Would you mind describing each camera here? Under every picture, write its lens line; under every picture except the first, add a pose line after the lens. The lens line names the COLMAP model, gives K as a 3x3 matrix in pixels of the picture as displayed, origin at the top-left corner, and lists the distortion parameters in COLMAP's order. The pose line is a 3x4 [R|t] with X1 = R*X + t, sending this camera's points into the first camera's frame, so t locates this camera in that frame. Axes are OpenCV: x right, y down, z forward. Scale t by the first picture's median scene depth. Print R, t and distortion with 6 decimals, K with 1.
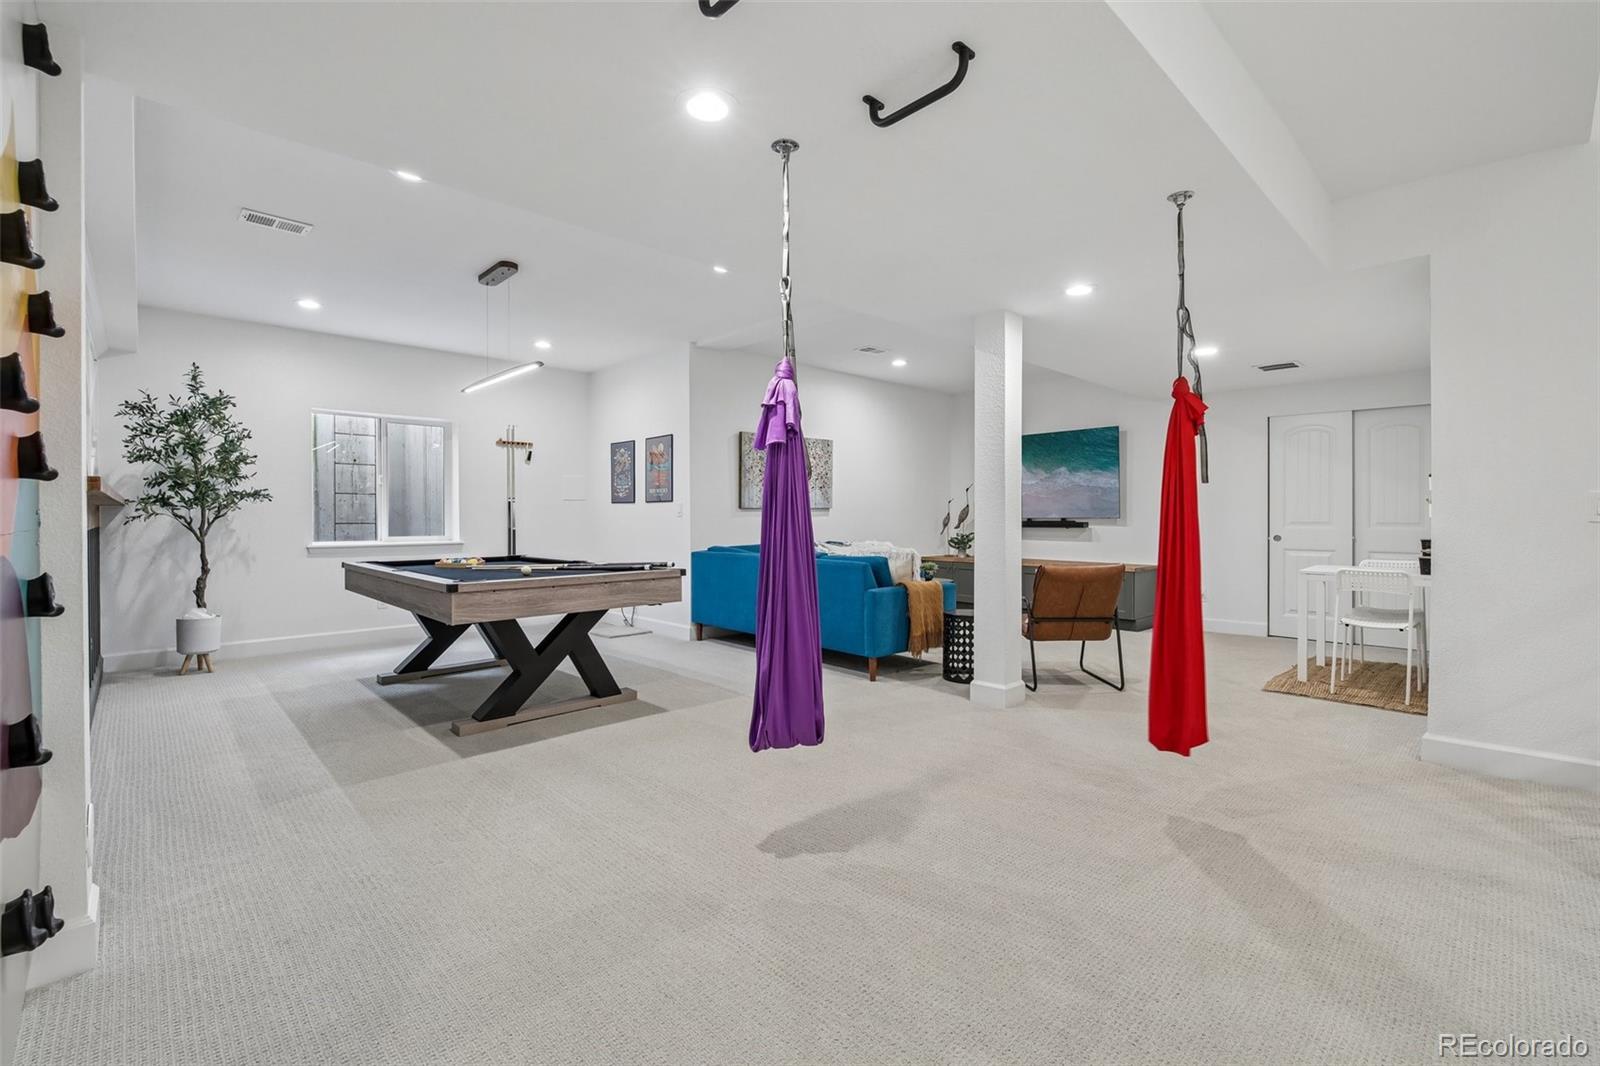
lens RADIAL K [[685.3, 0, 802.5], [0, 685.3, 524.4], [0, 0, 1]] dist [0.000604, -0.000197]
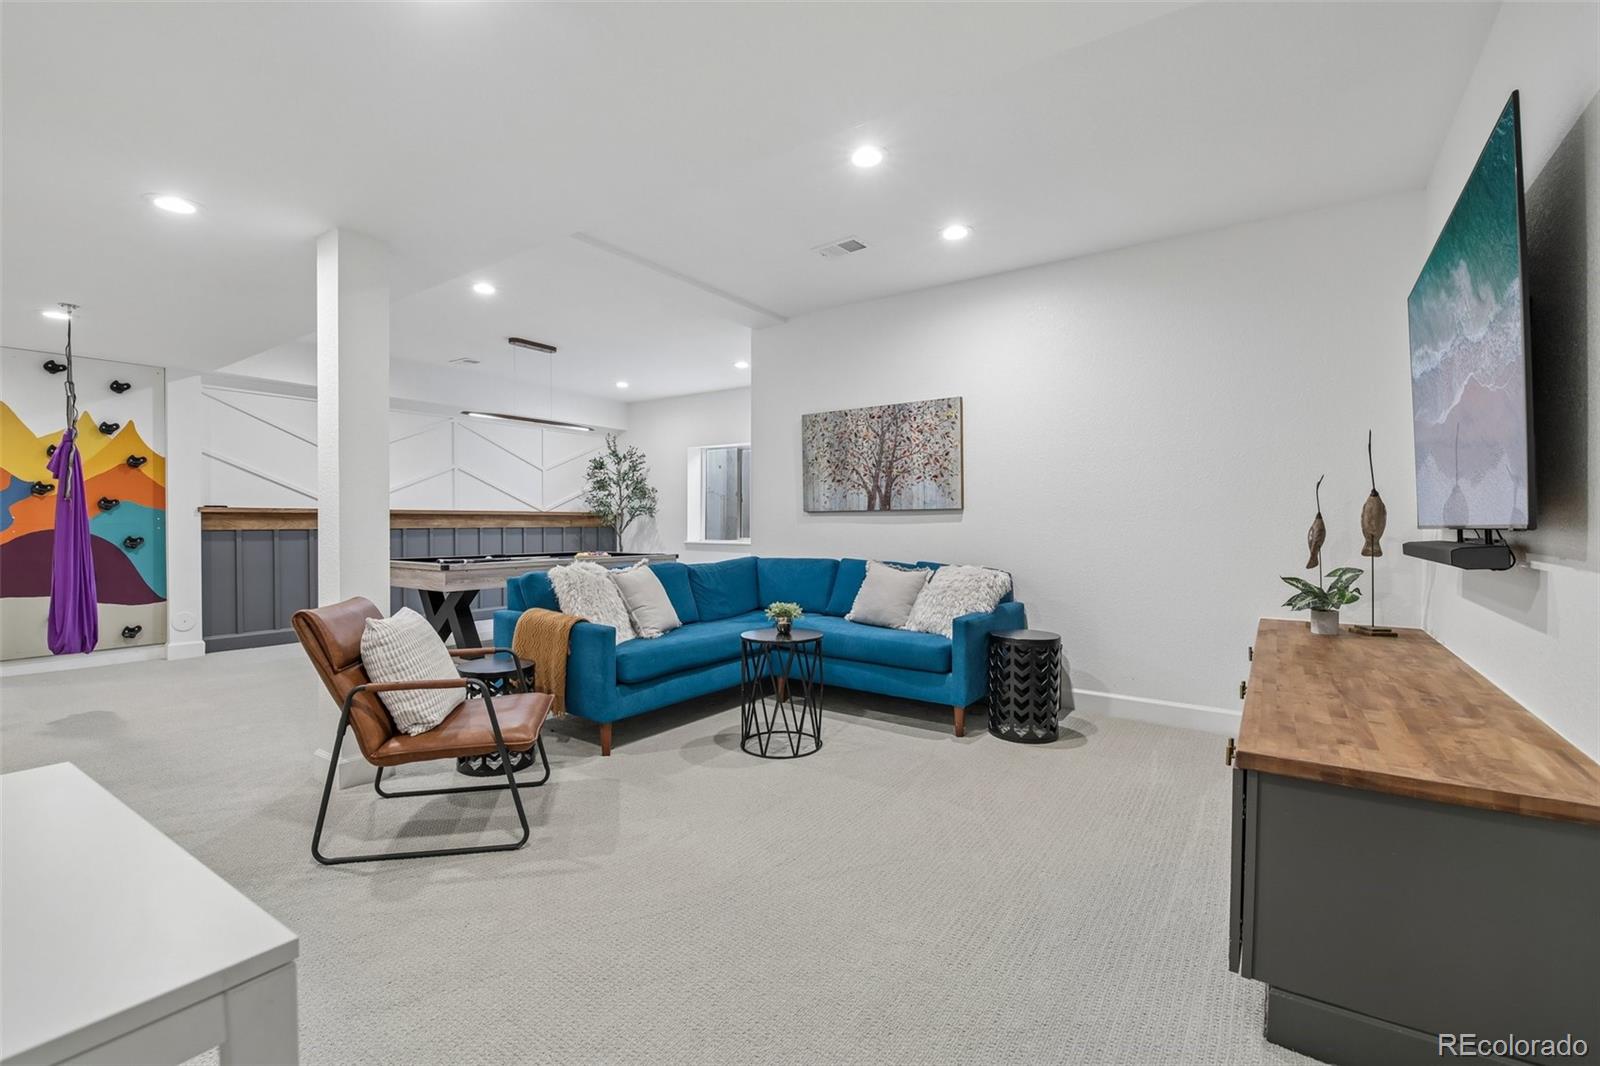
lens RADIAL K [[685.3, 0, 799.3], [0, 685.3, 528.6], [0, 0, 1]] dist [0.000604, -0.000197]
pose [[0.186857, 0.009257, -0.982343, 0.805618], [-0.012263, 0.999900, 0.007090, -0.010586], [0.982311, 0.010721, 0.186952, 0.976058]]
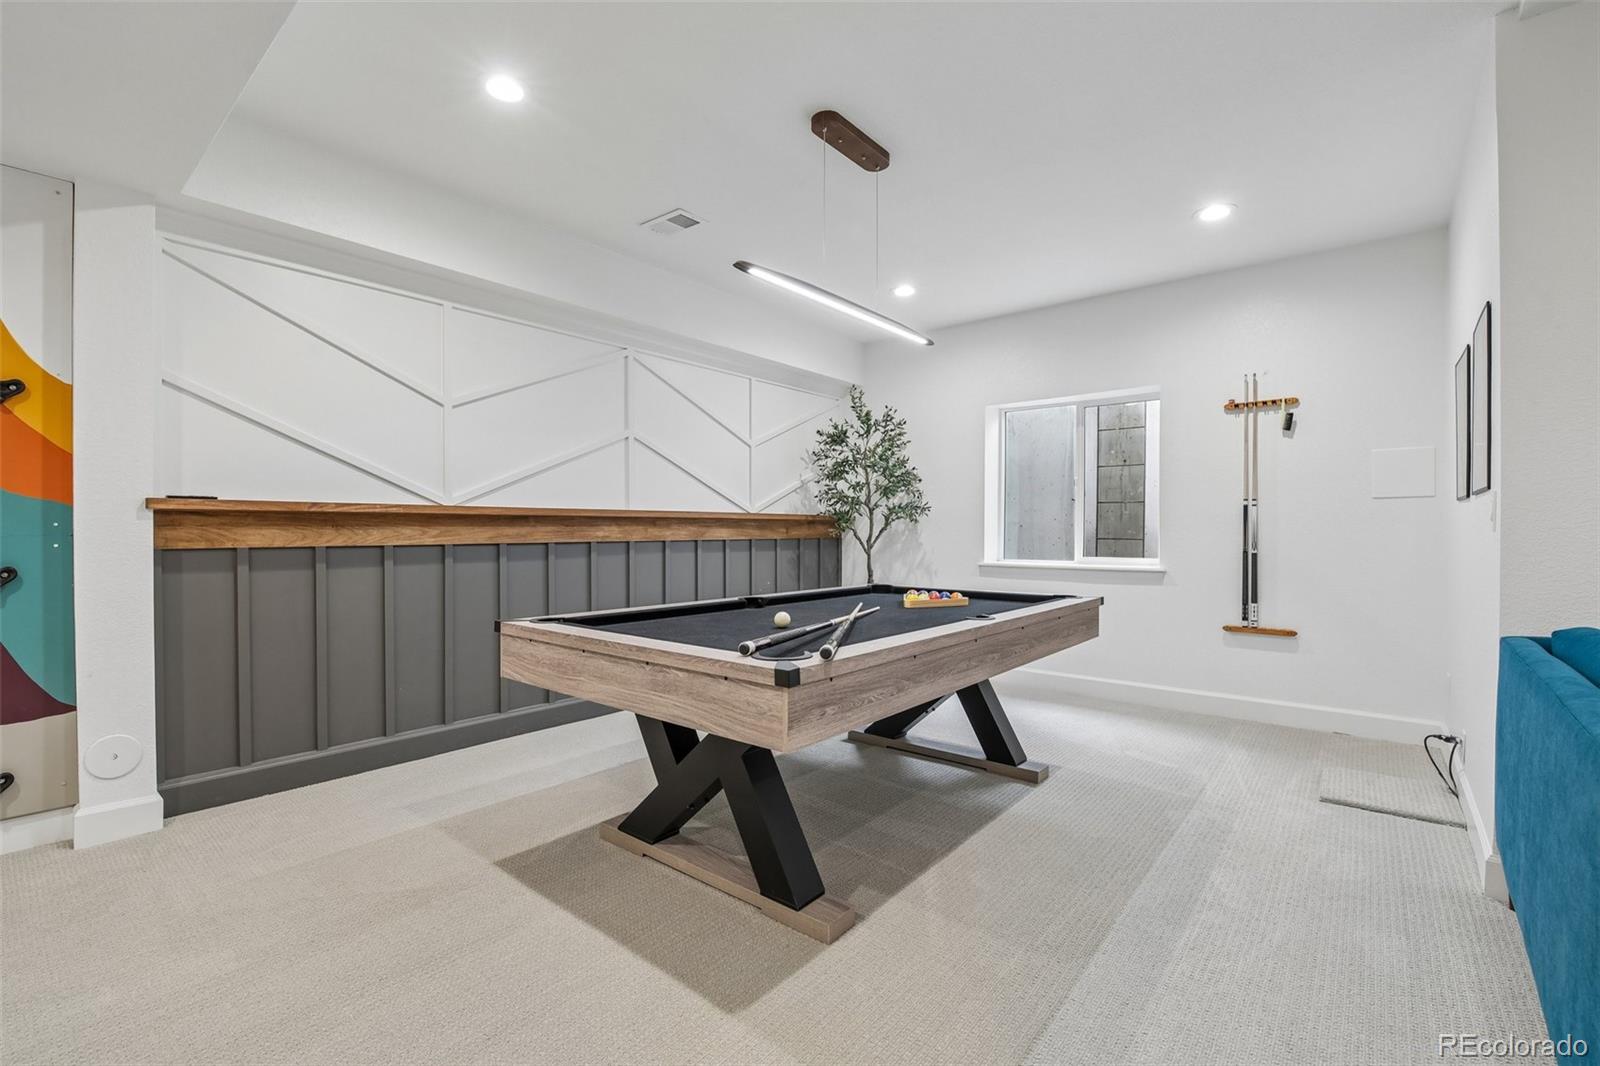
lens RADIAL K [[685.3, 0, 801.4], [0, 685.3, 529.5], [0, 0, 1]] dist [0.000604, -0.000197]
pose [[0.102743, -0.000166, -0.994708, 0.142801], [-0.012212, 0.999924, -0.001428, -0.008214], [0.994633, 0.012294, 0.102733, 0.677912]]
